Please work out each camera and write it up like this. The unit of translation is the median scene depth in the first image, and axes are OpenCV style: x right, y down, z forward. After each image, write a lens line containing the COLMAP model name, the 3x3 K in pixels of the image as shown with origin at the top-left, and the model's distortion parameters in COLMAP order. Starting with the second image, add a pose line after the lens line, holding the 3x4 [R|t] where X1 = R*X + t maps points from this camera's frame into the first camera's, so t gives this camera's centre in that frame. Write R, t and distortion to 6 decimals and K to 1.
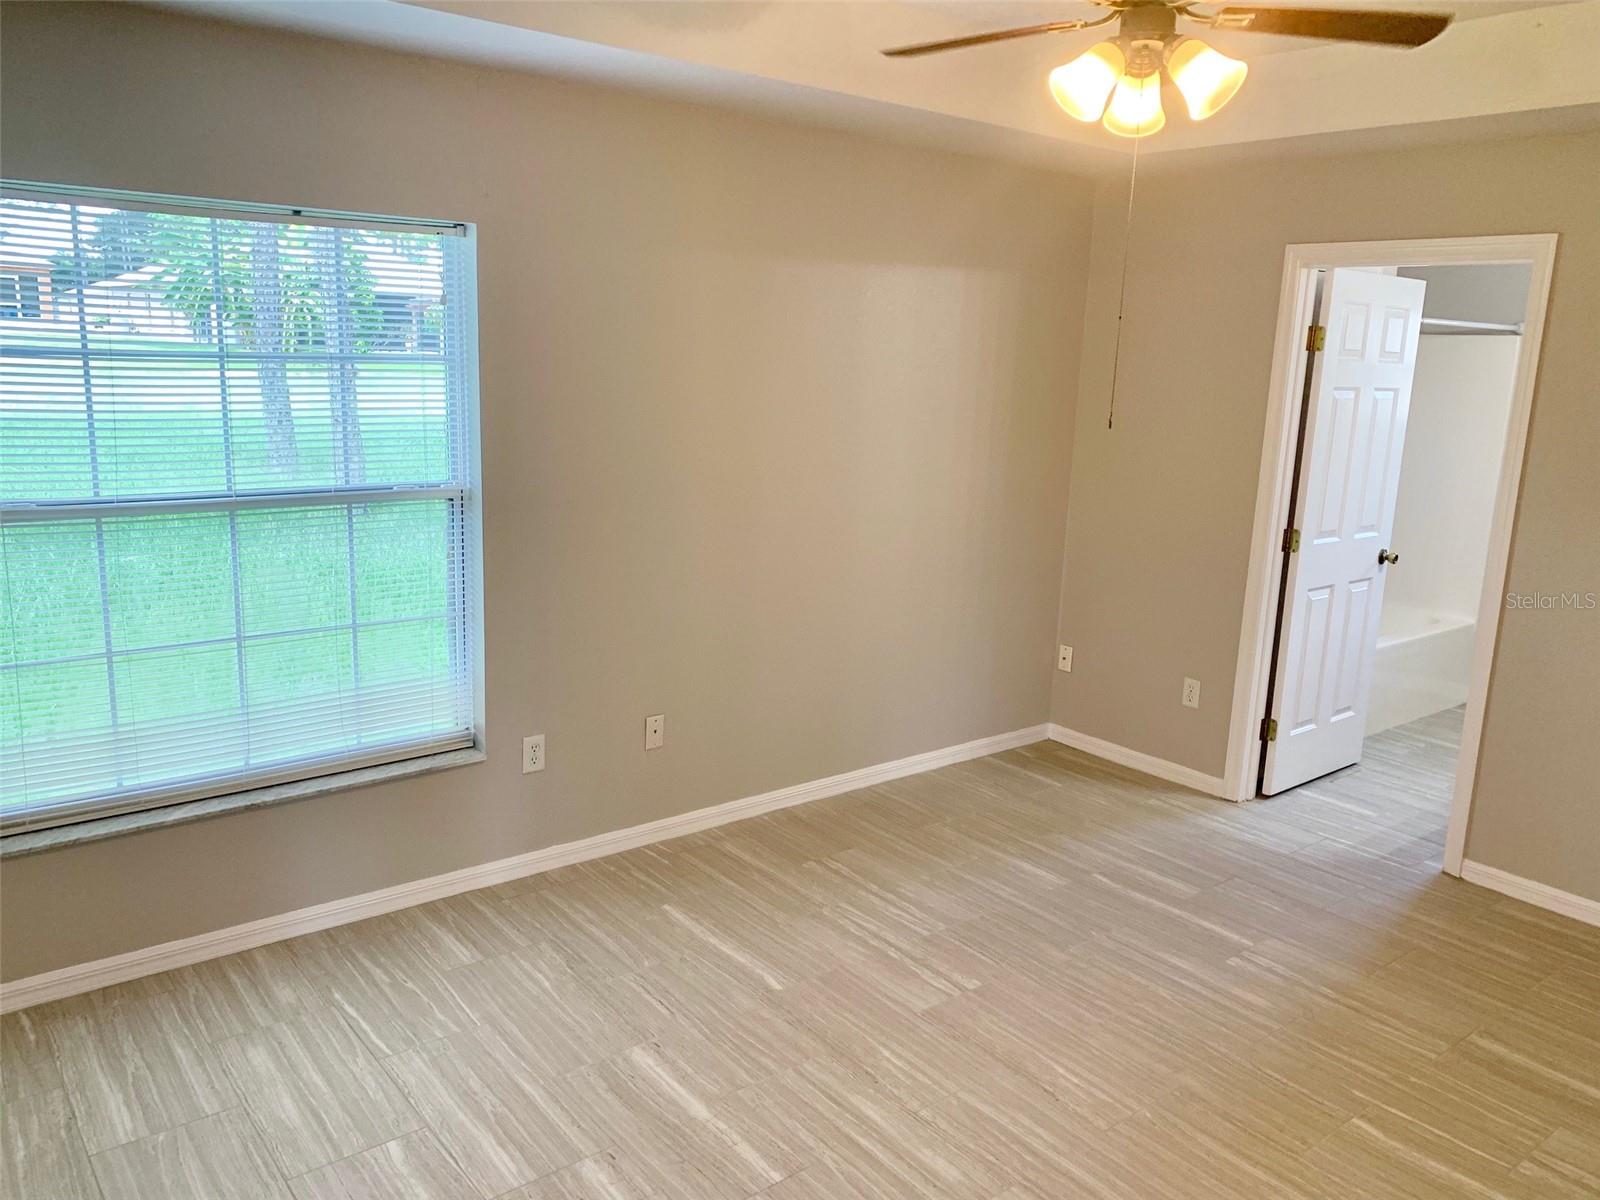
lens RADIAL K [[1223.7, 0, 793.2], [0, 1223.7, 587.4], [0, 0, 1]] dist [0.014346, -0.009518]
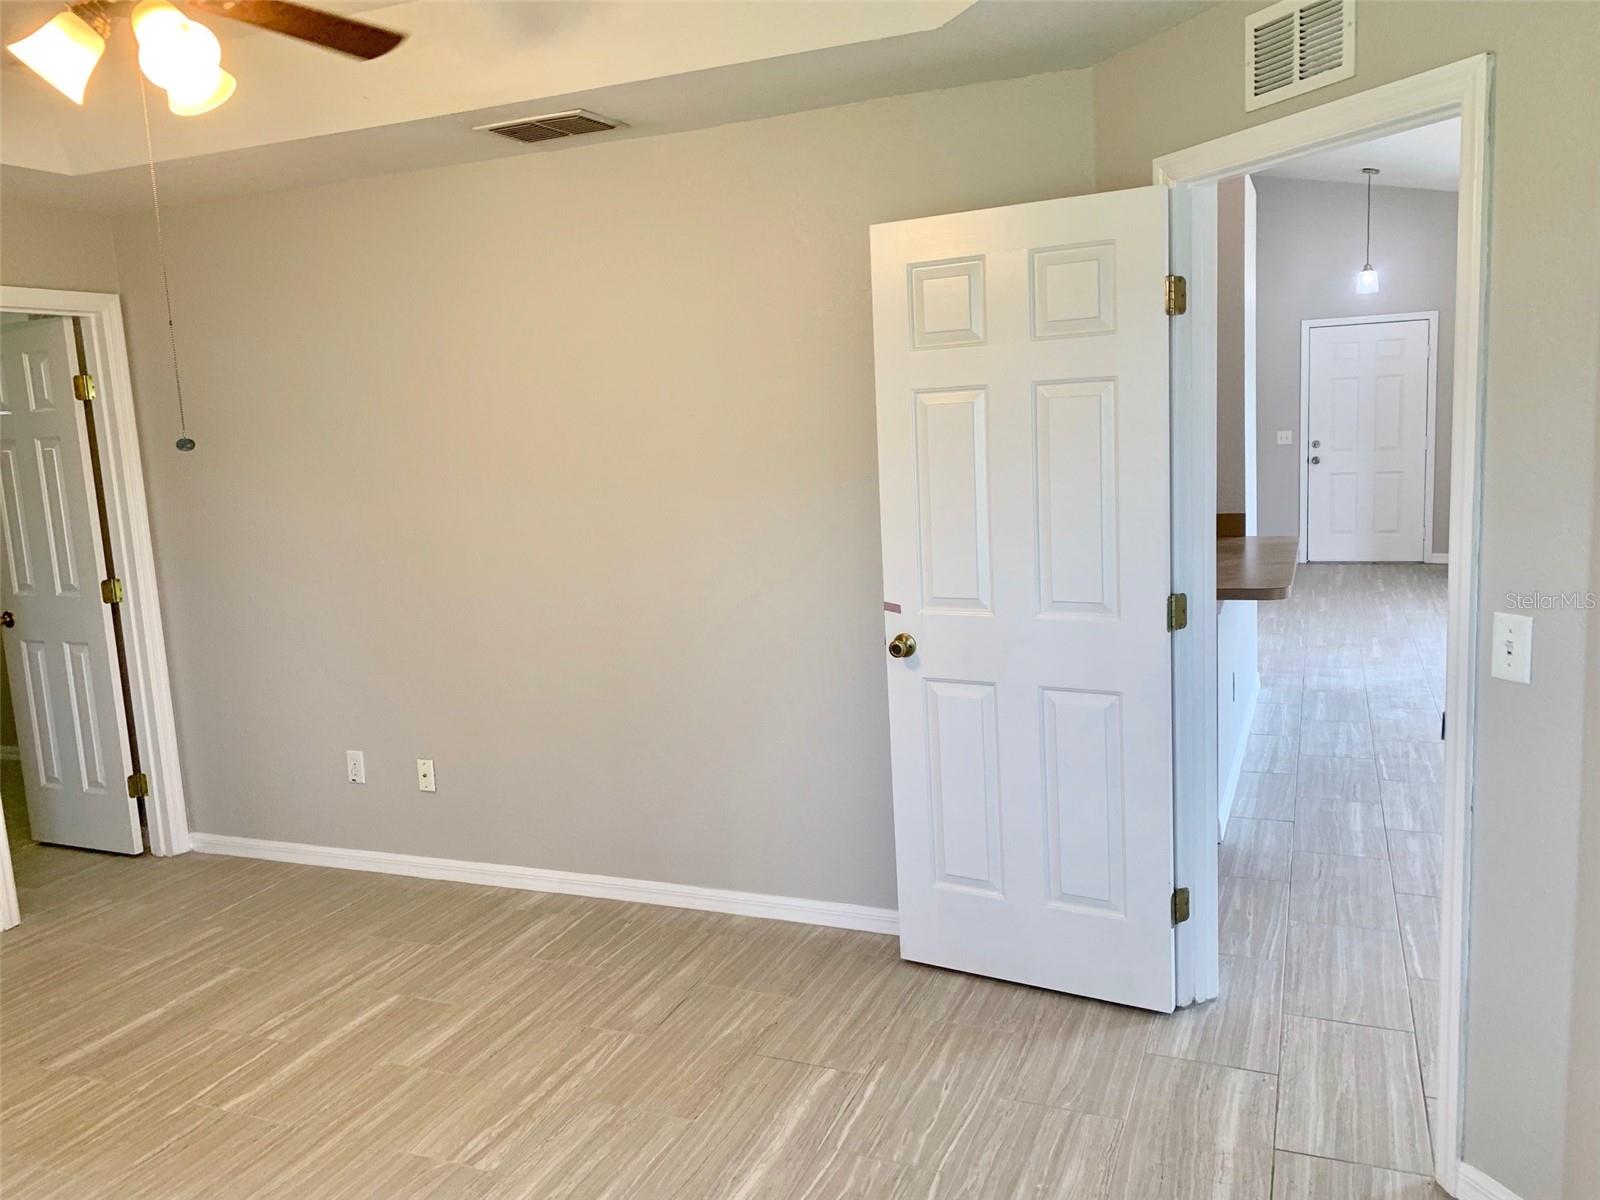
lens RADIAL K [[1223.7, 0, 801.0], [0, 1223.7, 584.1], [0, 0, 1]] dist [0.014346, -0.009518]
pose [[-0.488938, -0.133762, 0.862002, -0.389271], [0.203164, 0.943537, 0.261652, -0.098880], [-0.848330, 0.303059, -0.434155, 0.571554]]
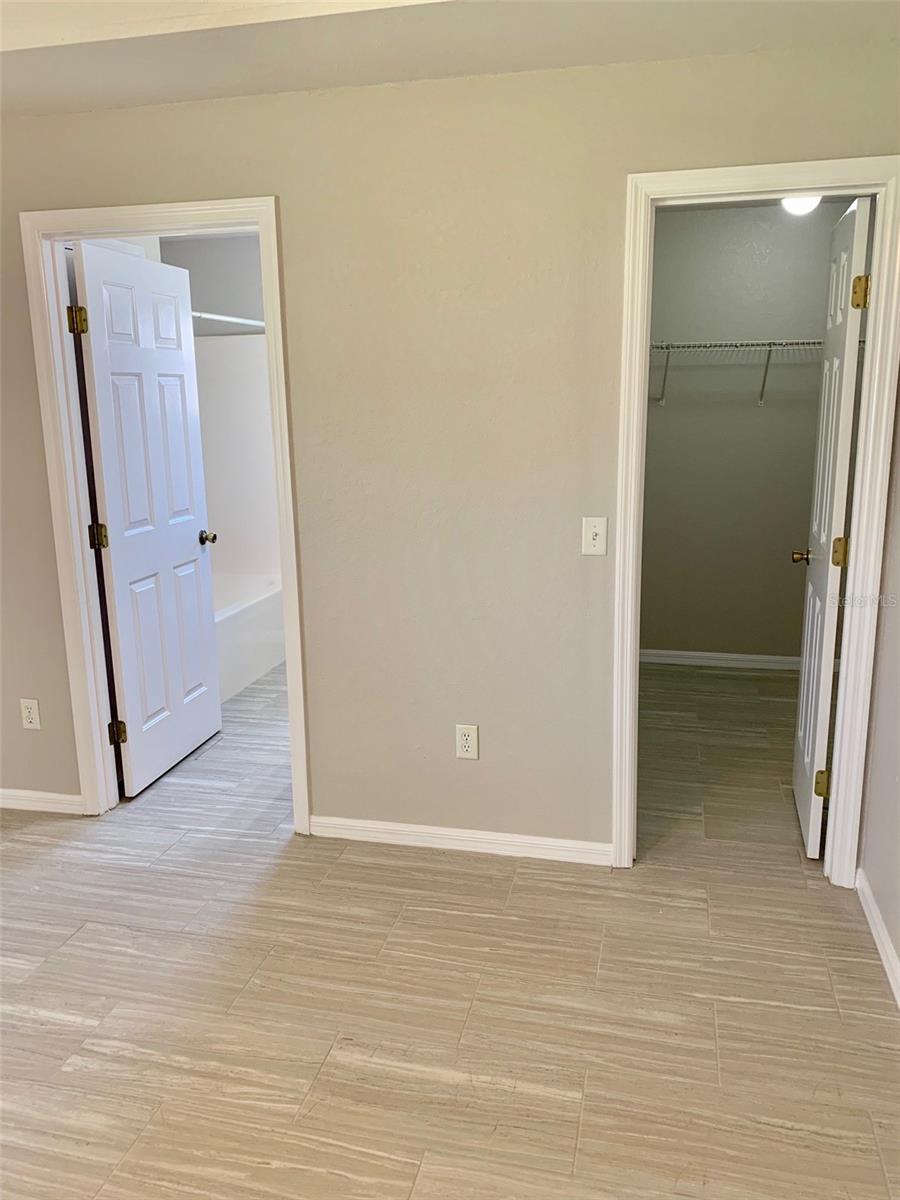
lens RADIAL K [[917.7, 0, 455.5], [0, 917.7, 596.2], [0, 0, 1]] dist [0.014346, -0.009518]
pose [[0.784648, -0.183030, 0.592307, 0.201497], [0.165141, 0.982611, 0.084871, -0.007688], [-0.597542, 0.031221, 0.801230, 0.277121]]
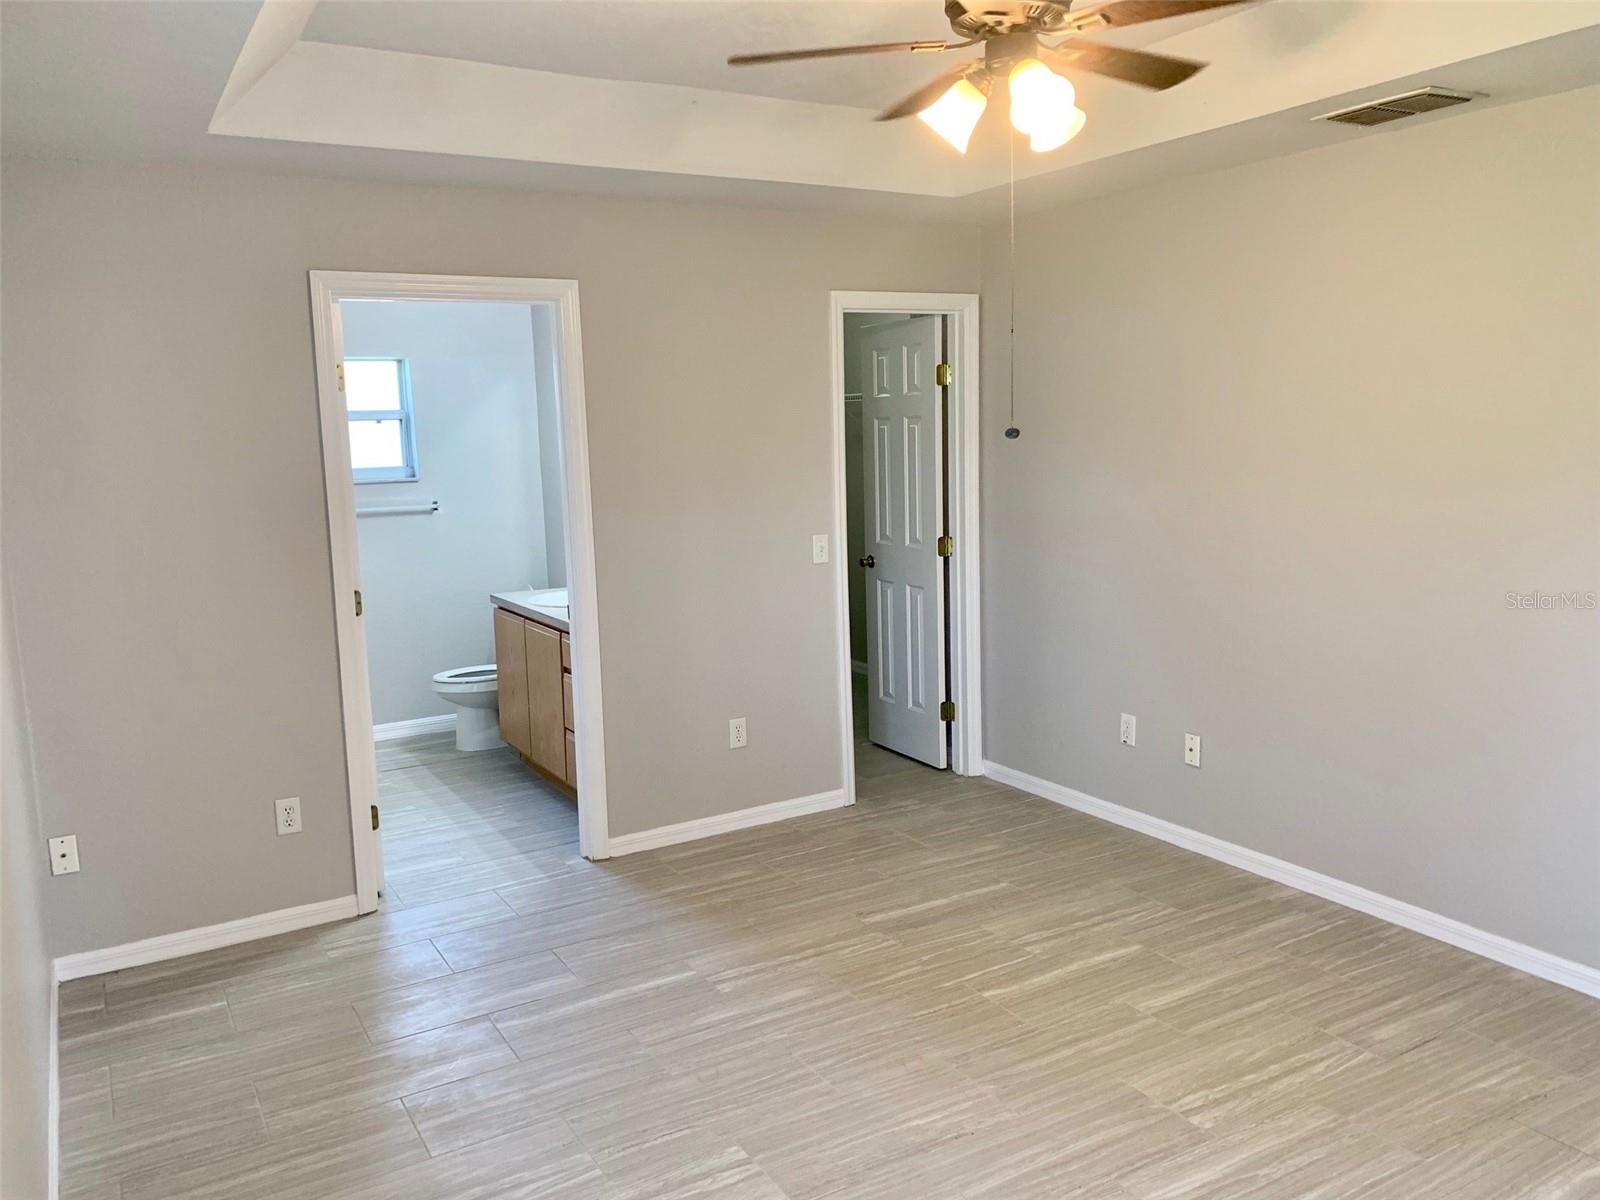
lens RADIAL K [[1223.7, 0, 778.1], [0, 1223.7, 591.8], [0, 0, 1]] dist [0.014346, -0.009518]
pose [[0.143687, -0.178910, 0.973317, -0.433859], [0.228788, 0.962884, 0.143217, -0.109246], [-0.962814, 0.202105, 0.179286, 0.568321]]
